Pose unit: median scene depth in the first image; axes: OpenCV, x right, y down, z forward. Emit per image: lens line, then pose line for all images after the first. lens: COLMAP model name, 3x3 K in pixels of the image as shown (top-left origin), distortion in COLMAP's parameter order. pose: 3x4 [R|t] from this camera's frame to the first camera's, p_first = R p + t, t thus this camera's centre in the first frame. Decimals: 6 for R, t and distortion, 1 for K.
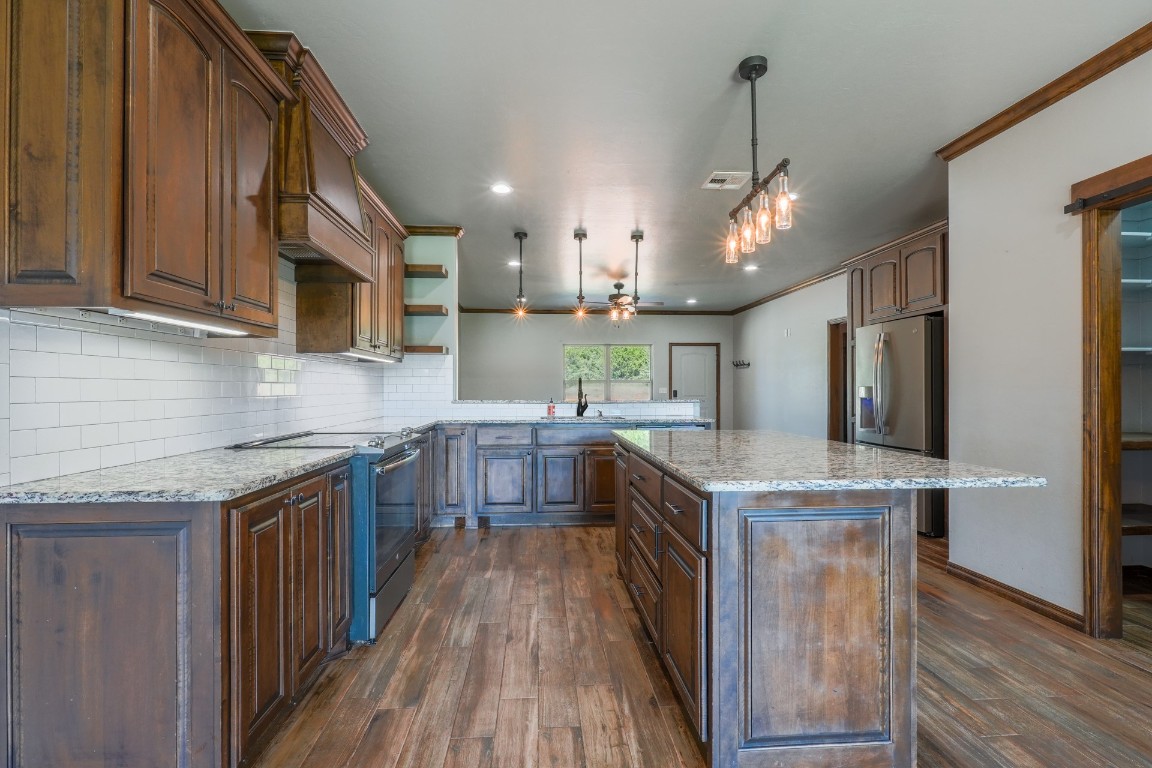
lens RADIAL K [[529.4, 0, 572.4], [0, 529.4, 388.8], [0, 0, 1]] dist [-0.003005, 0.000534]
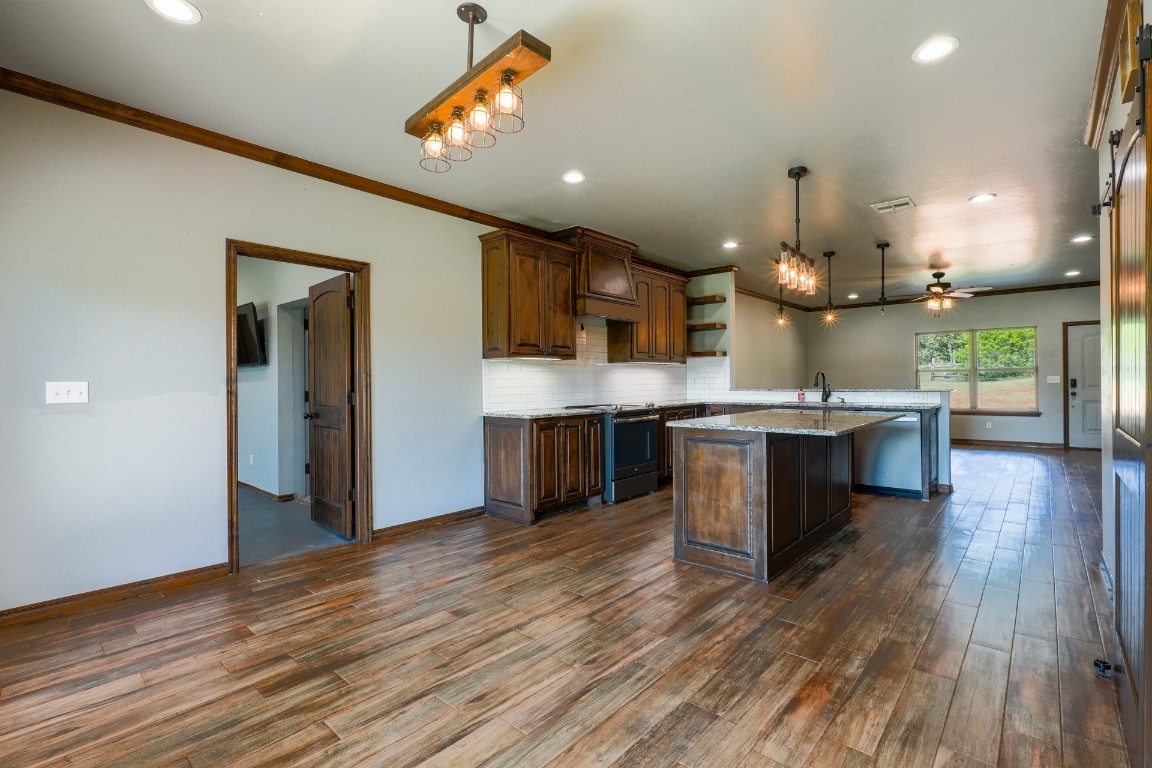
lens RADIAL K [[529.4, 0, 581.1], [0, 529.4, 383.2], [0, 0, 1]] dist [-0.003005, 0.000534]
pose [[0.702748, -0.002393, -0.711435, 1.410088], [0.008099, 0.999956, 0.004637, -0.006255], [0.711393, -0.009021, 0.702737, -0.765613]]
